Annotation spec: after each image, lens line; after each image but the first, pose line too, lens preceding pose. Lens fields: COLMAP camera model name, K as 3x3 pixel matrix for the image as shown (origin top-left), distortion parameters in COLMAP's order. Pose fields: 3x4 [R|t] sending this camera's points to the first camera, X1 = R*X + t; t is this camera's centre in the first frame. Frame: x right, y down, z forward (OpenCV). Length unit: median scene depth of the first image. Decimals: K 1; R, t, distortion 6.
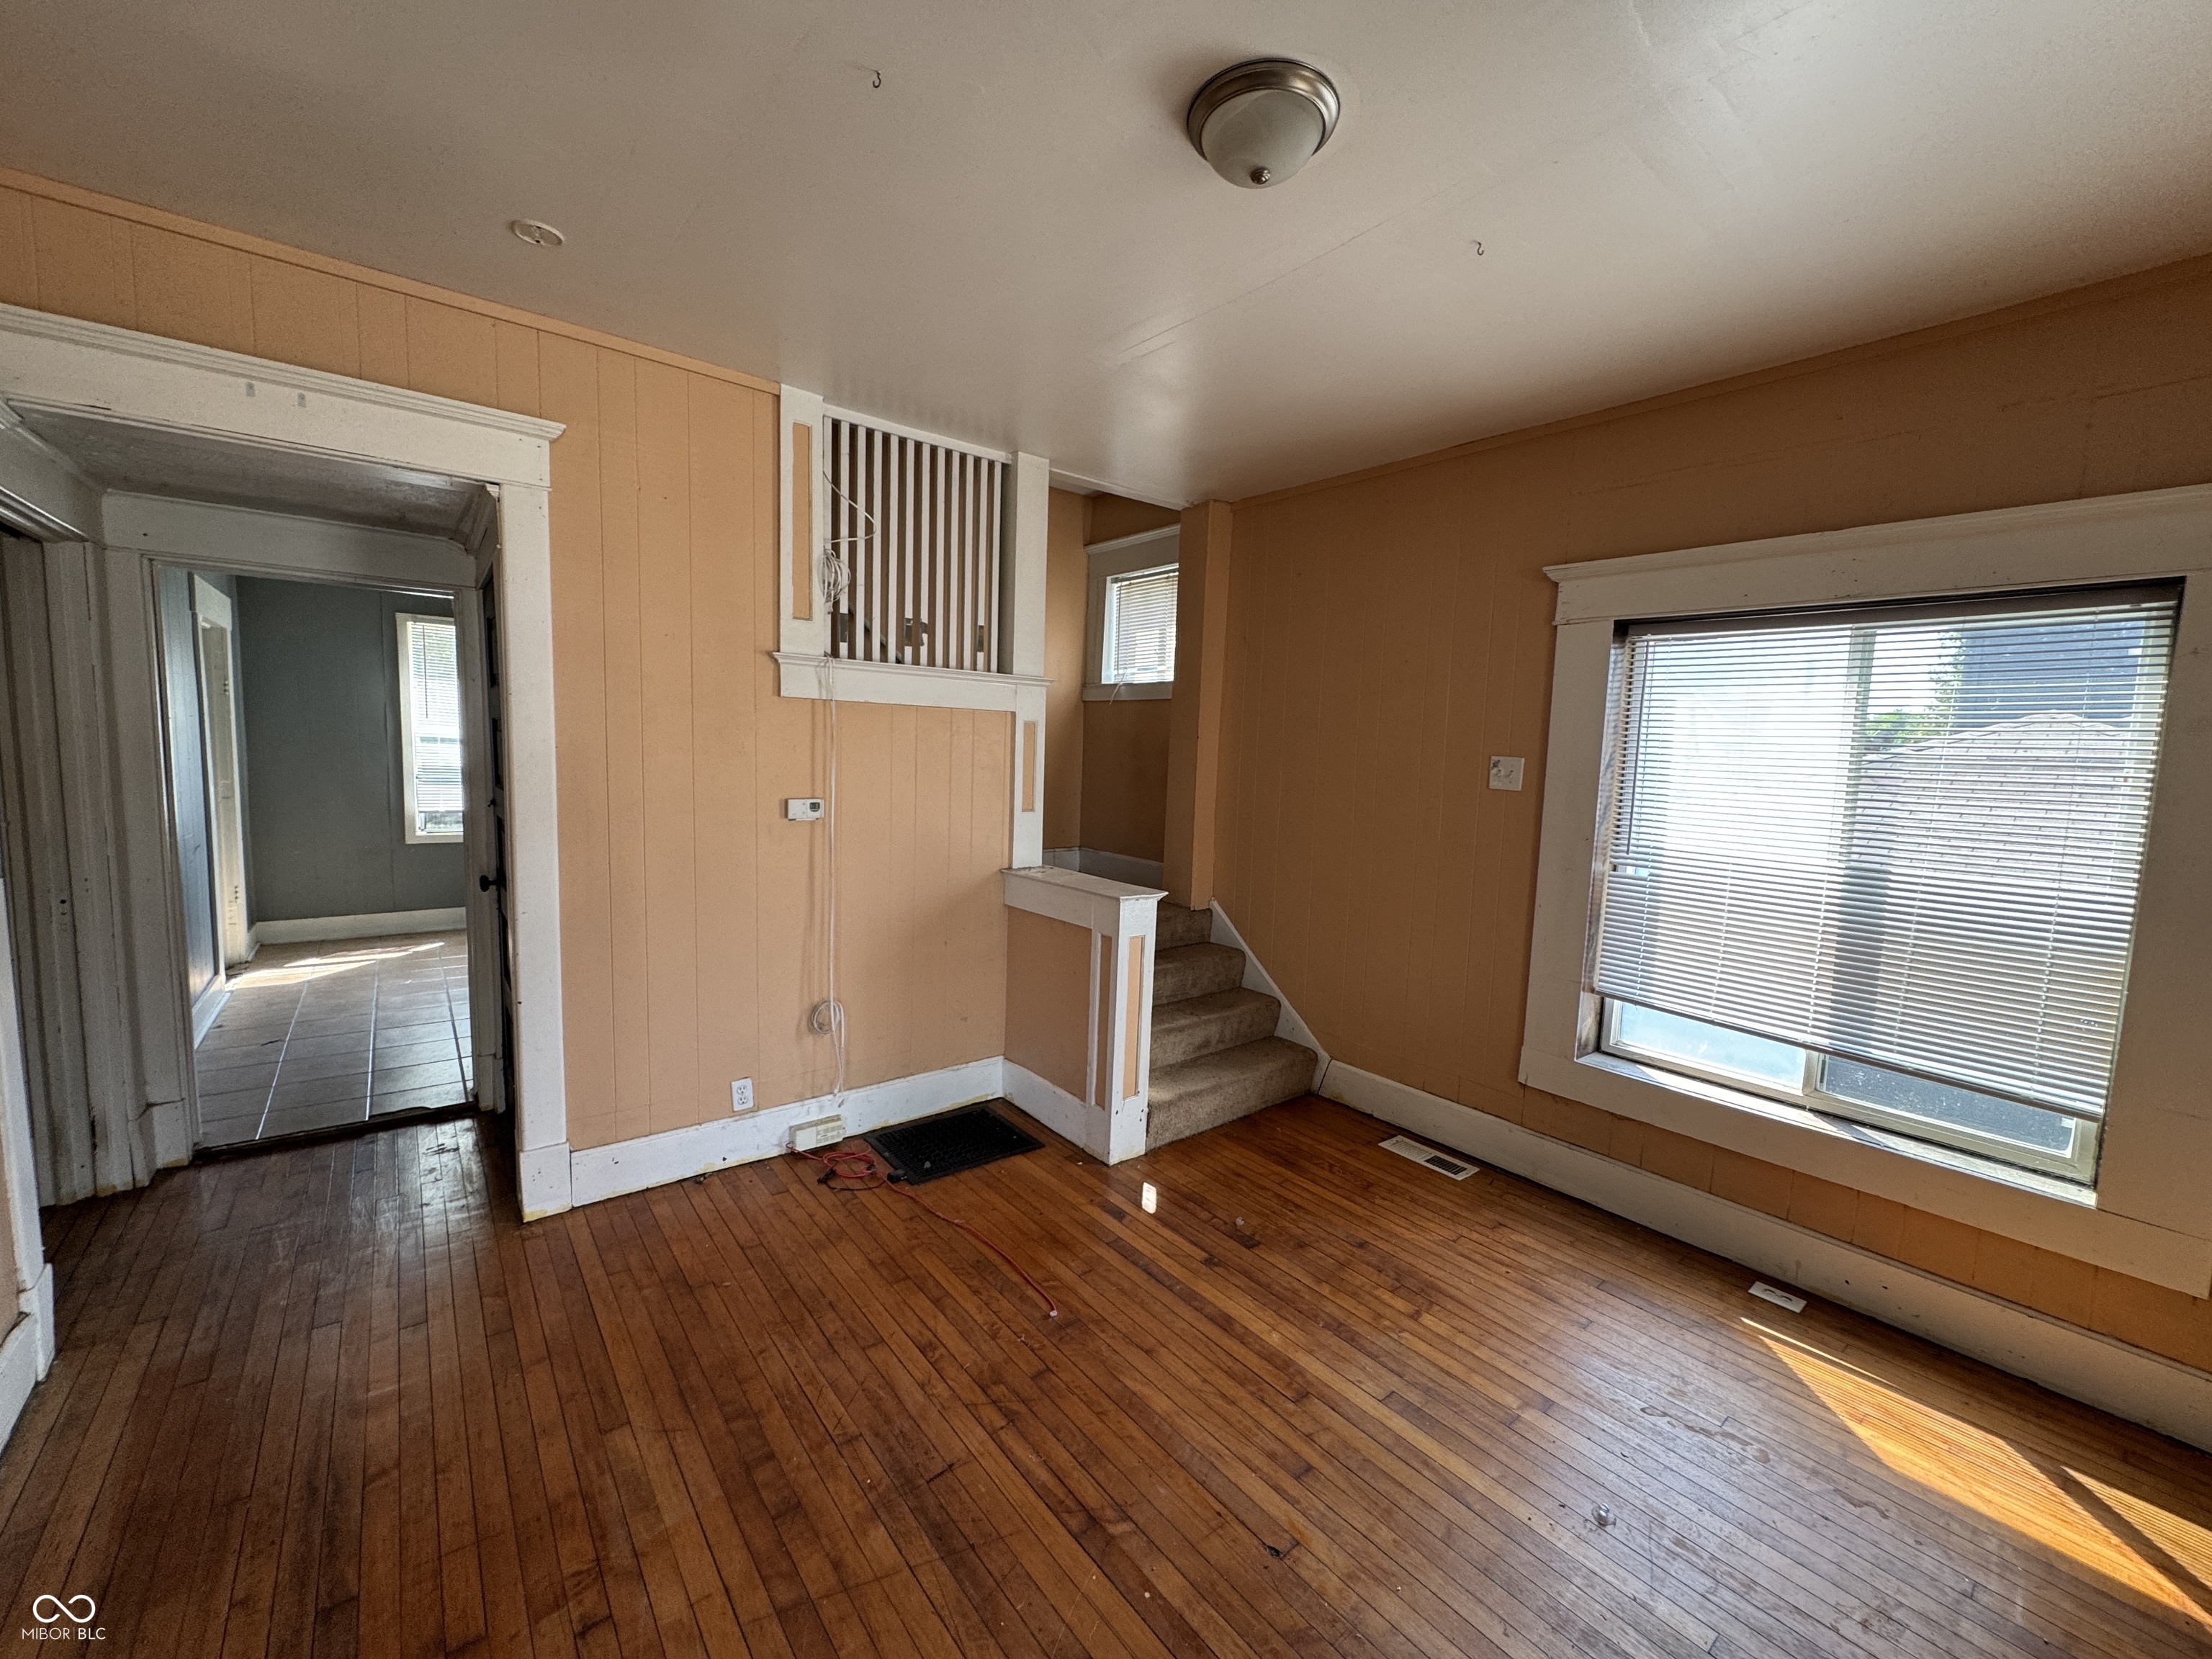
lens RADIAL K [[884.0, 0, 1104.0], [0, 884.0, 832.5], [0, 0, 1]] dist [-0.002240, -0.000475]
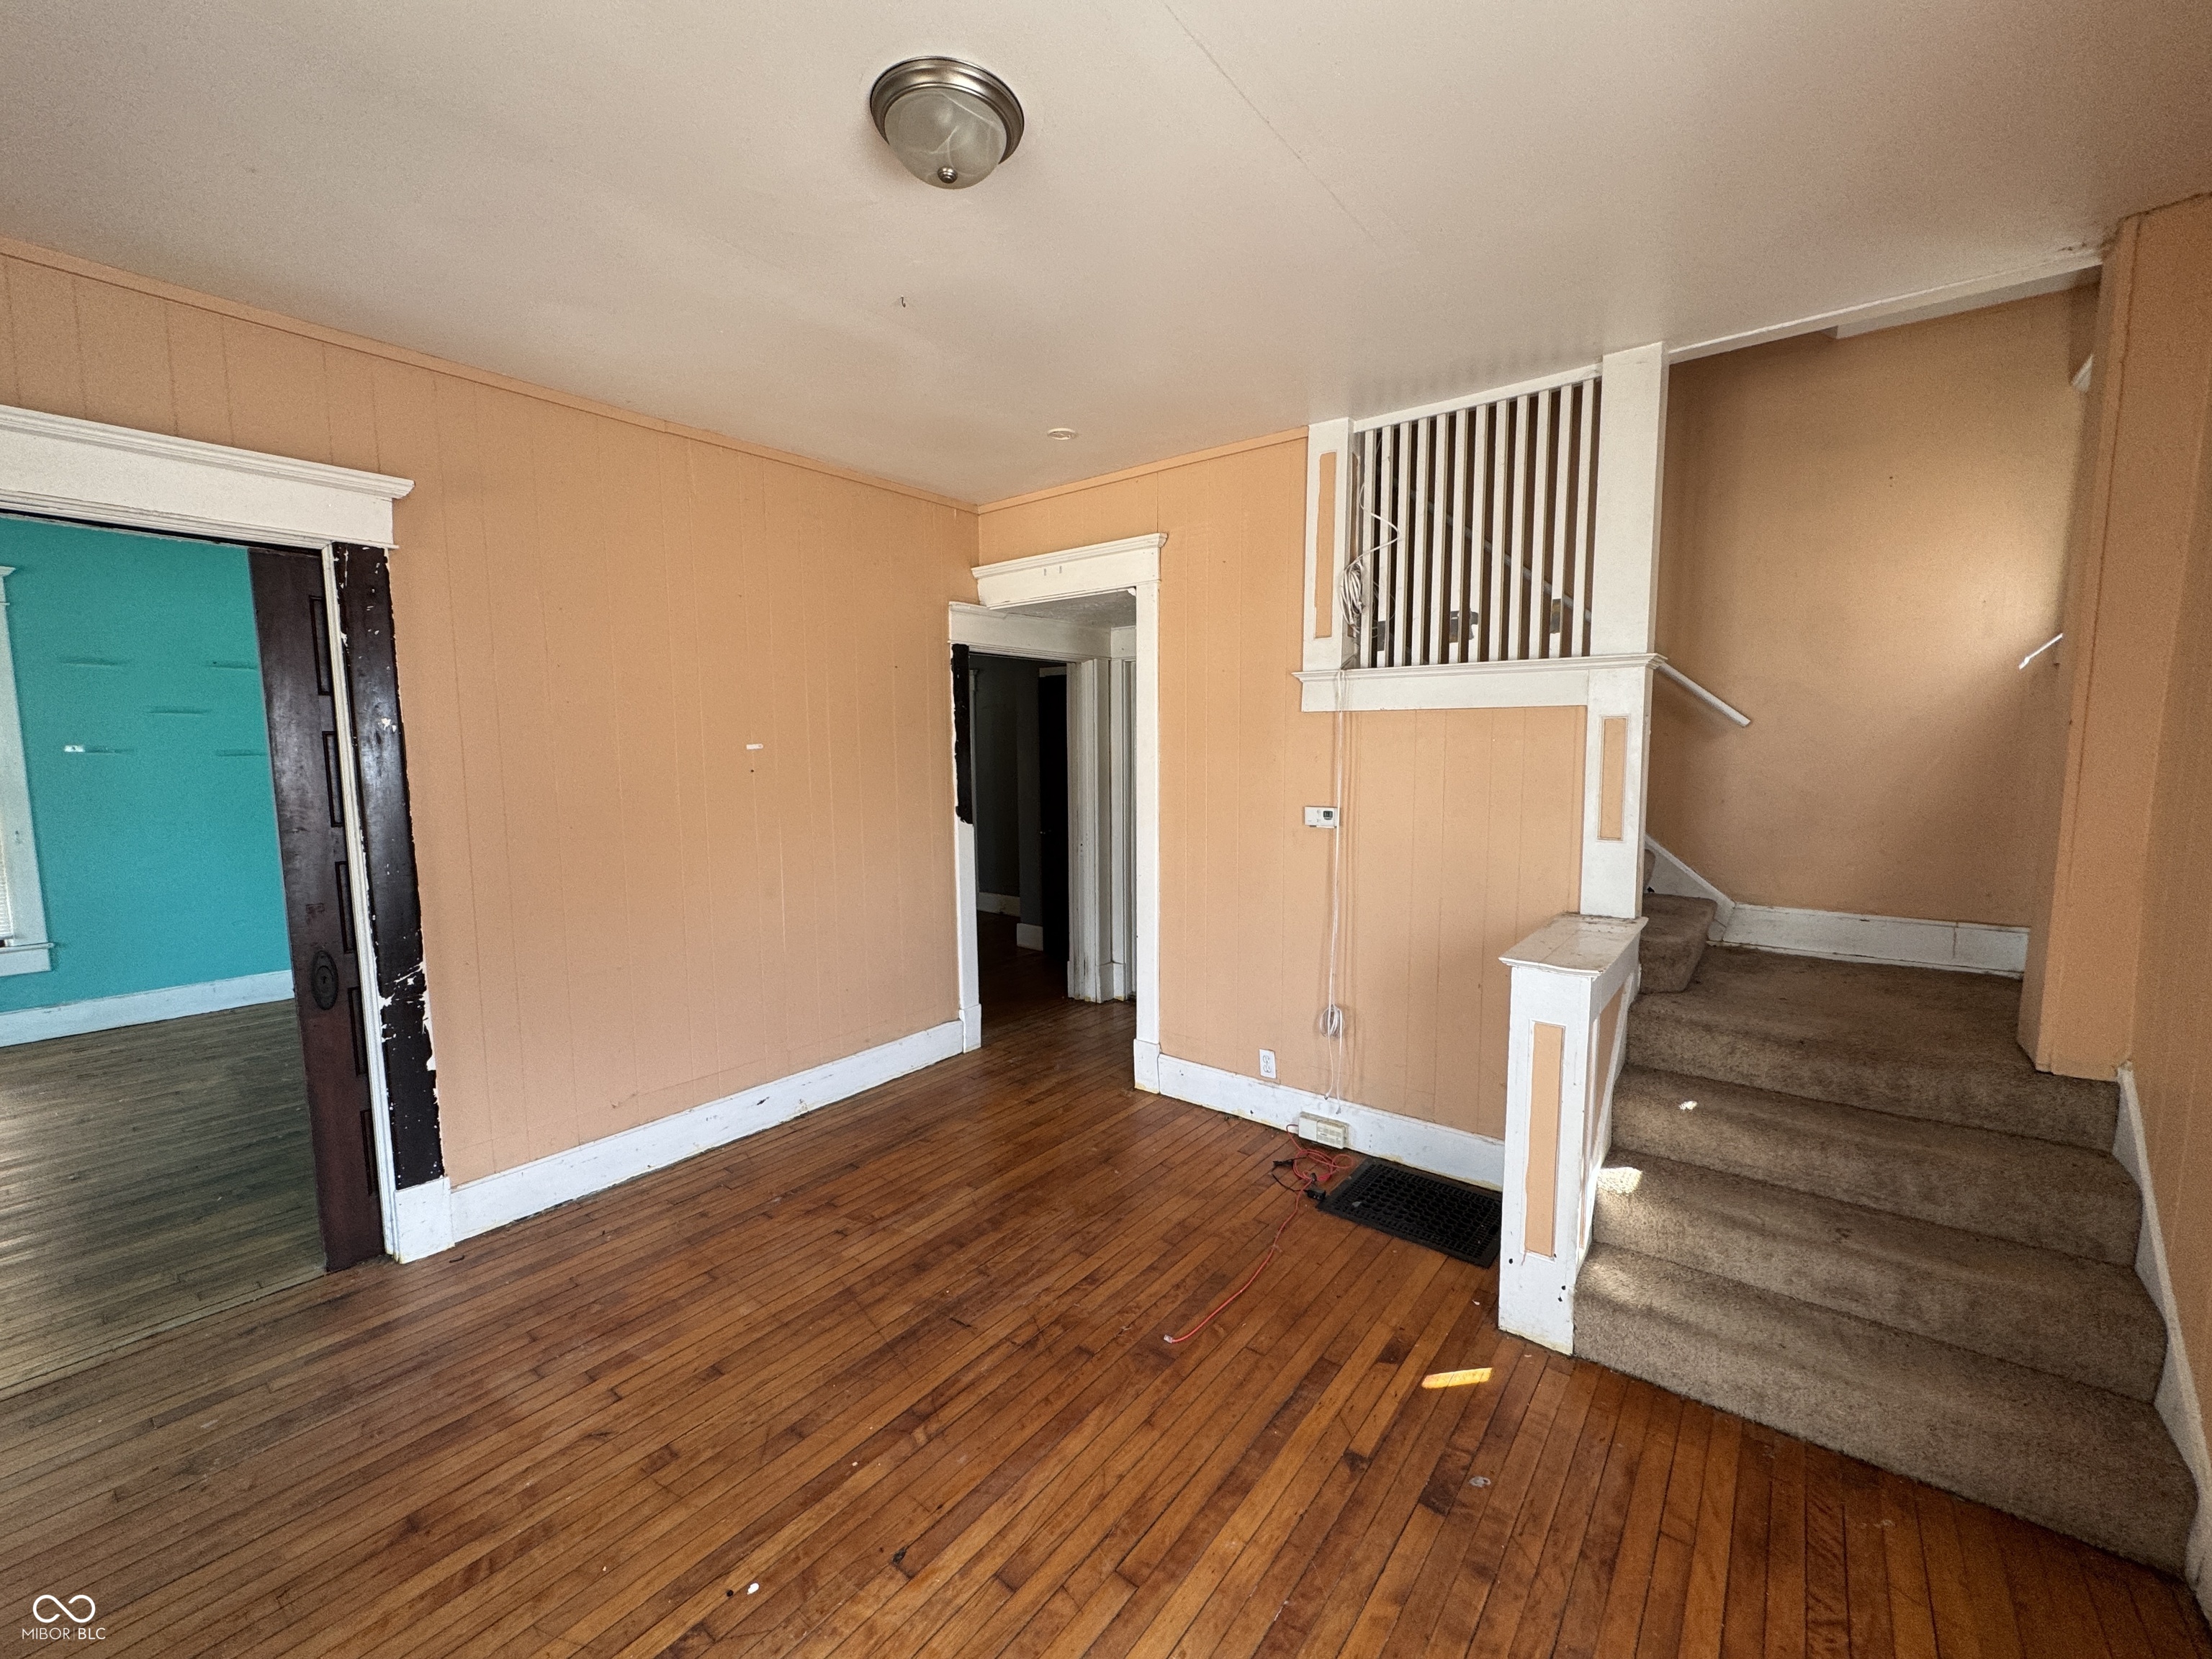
lens RADIAL K [[884.0, 0, 1104.0], [0, 884.0, 832.5], [0, 0, 1]] dist [-0.002240, -0.000475]
pose [[0.223626, 0.059375, -0.972865, 0.643343], [-0.082224, 0.995734, 0.041871, -0.031152], [0.971201, 0.070629, 0.227554, 0.520440]]
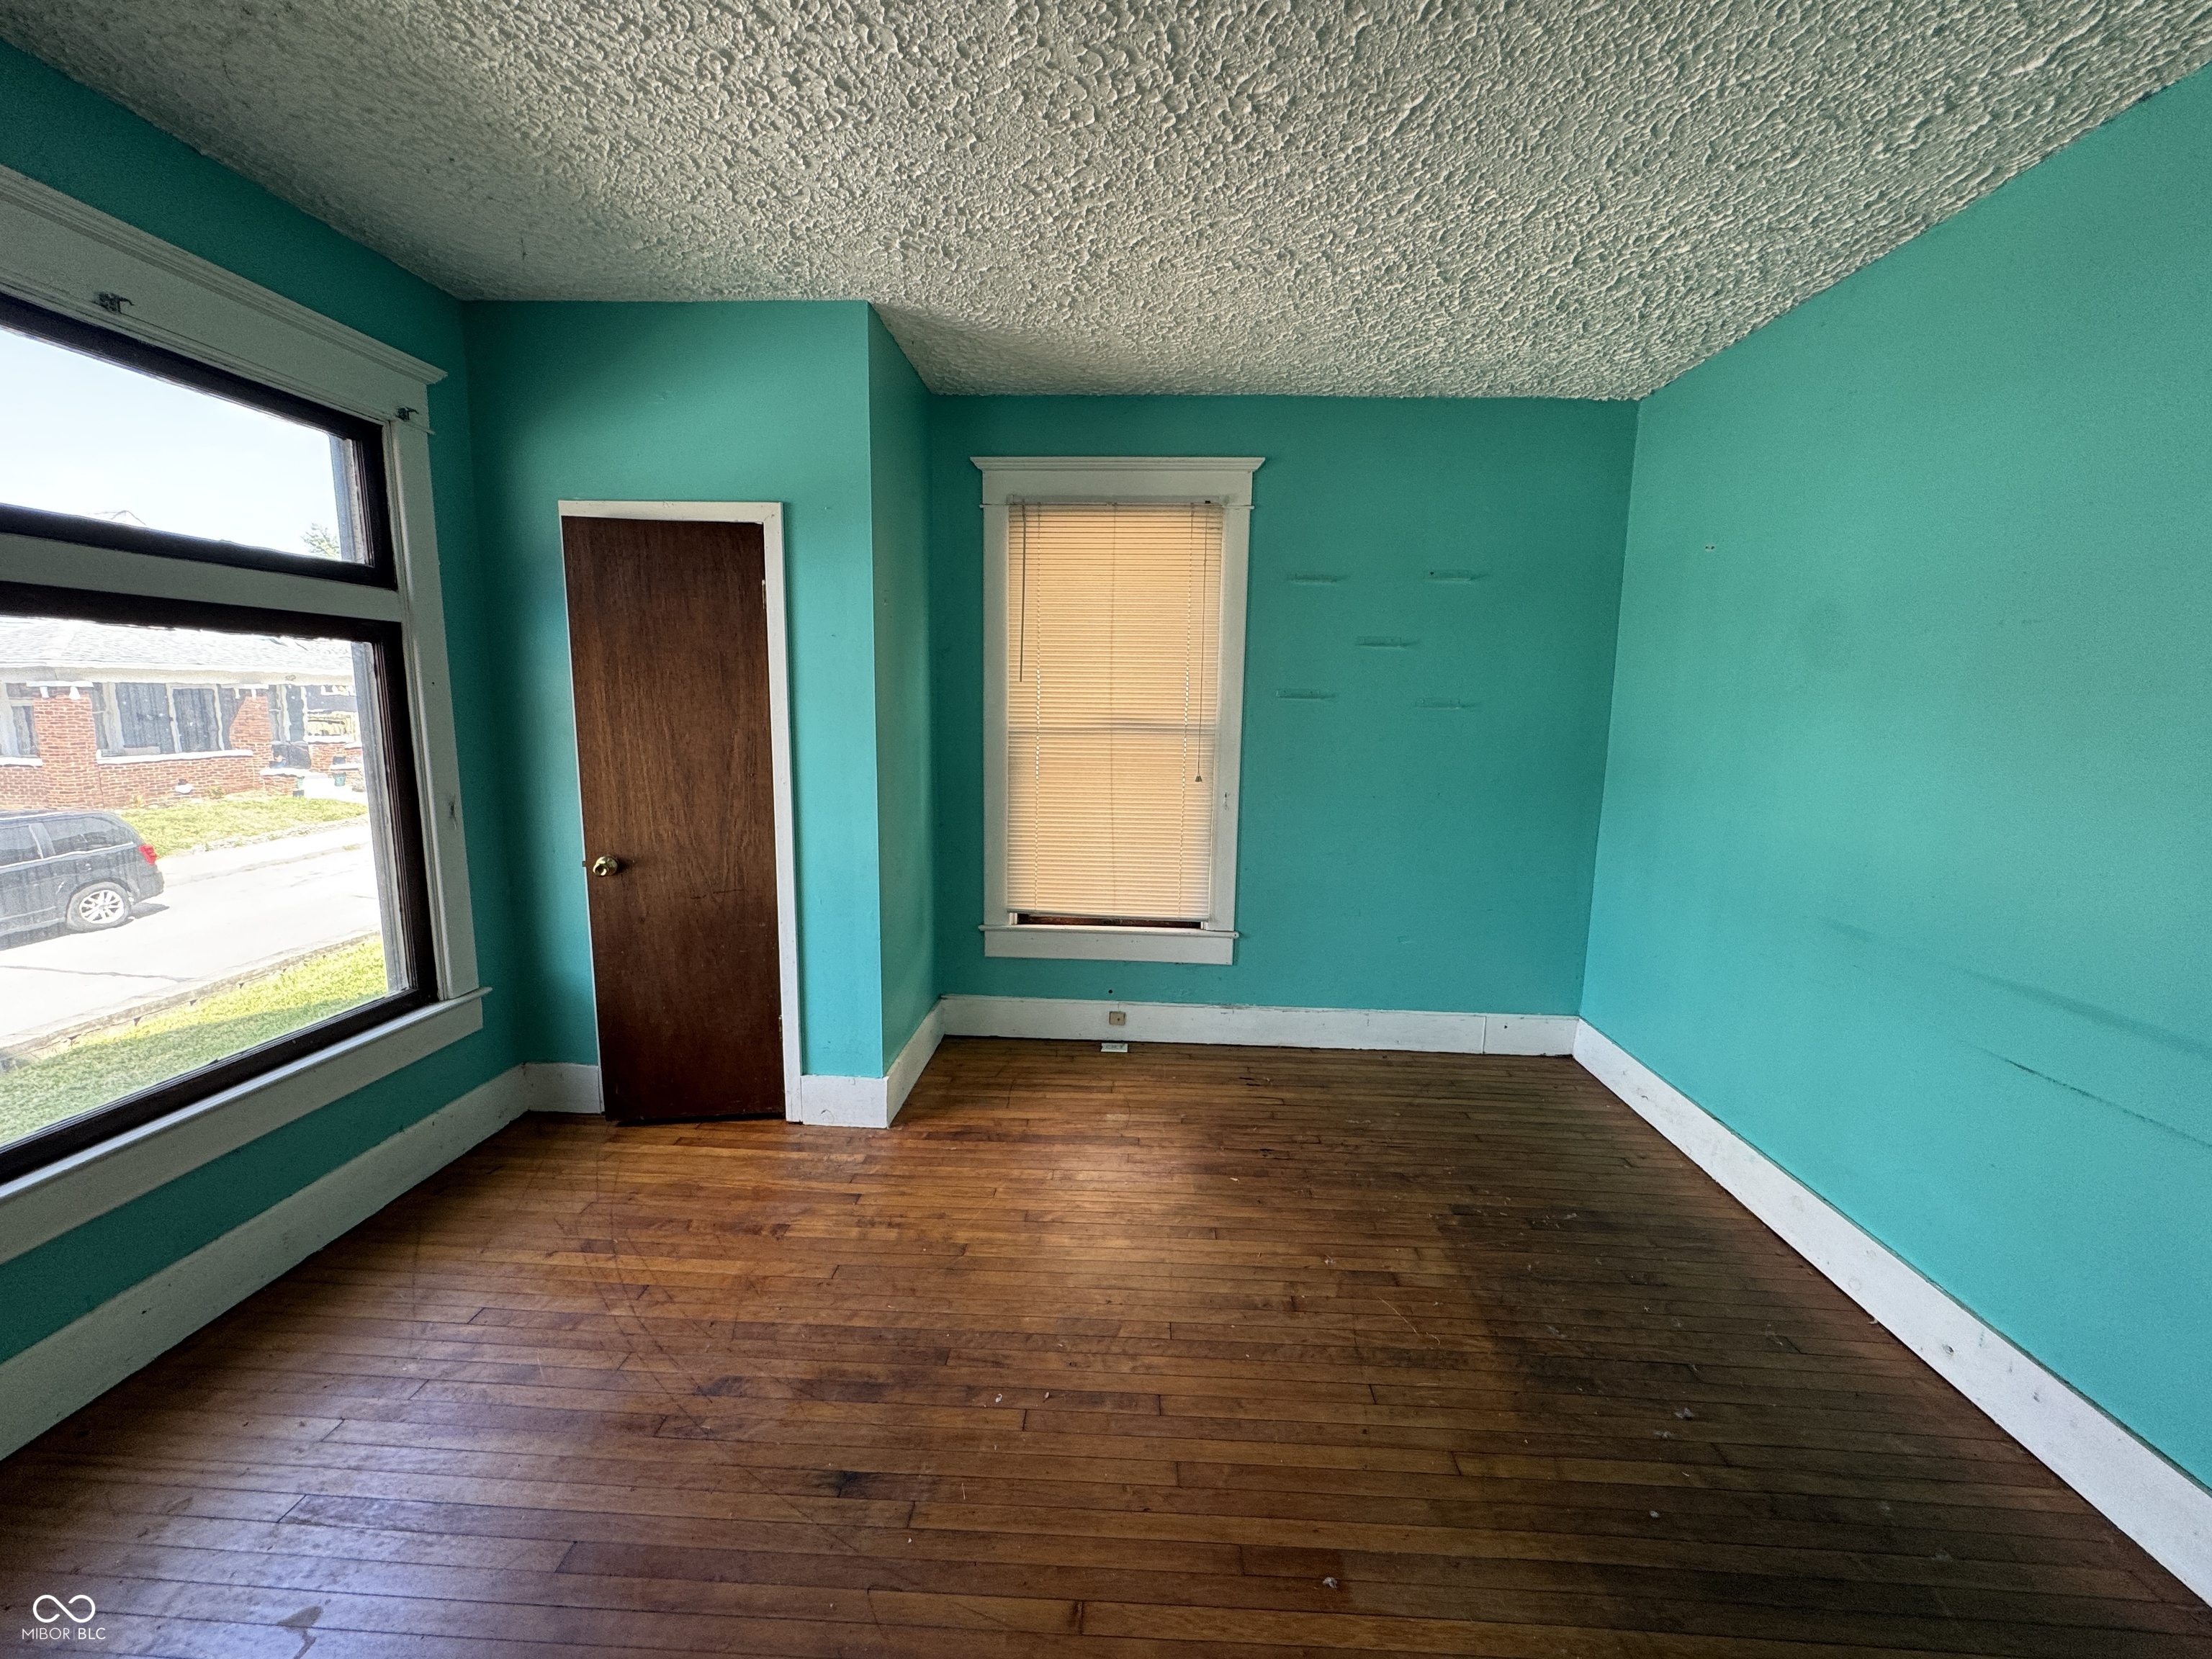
lens RADIAL K [[884.0, 0, 1104.0], [0, 884.0, 832.5], [0, 0, 1]] dist [-0.002240, -0.000475]
pose [[-0.658761, 0.063704, -0.749651, -0.183641], [-0.113082, 0.976706, 0.182370, 0.028758], [0.743806, 0.204910, -0.636211, -0.259260]]
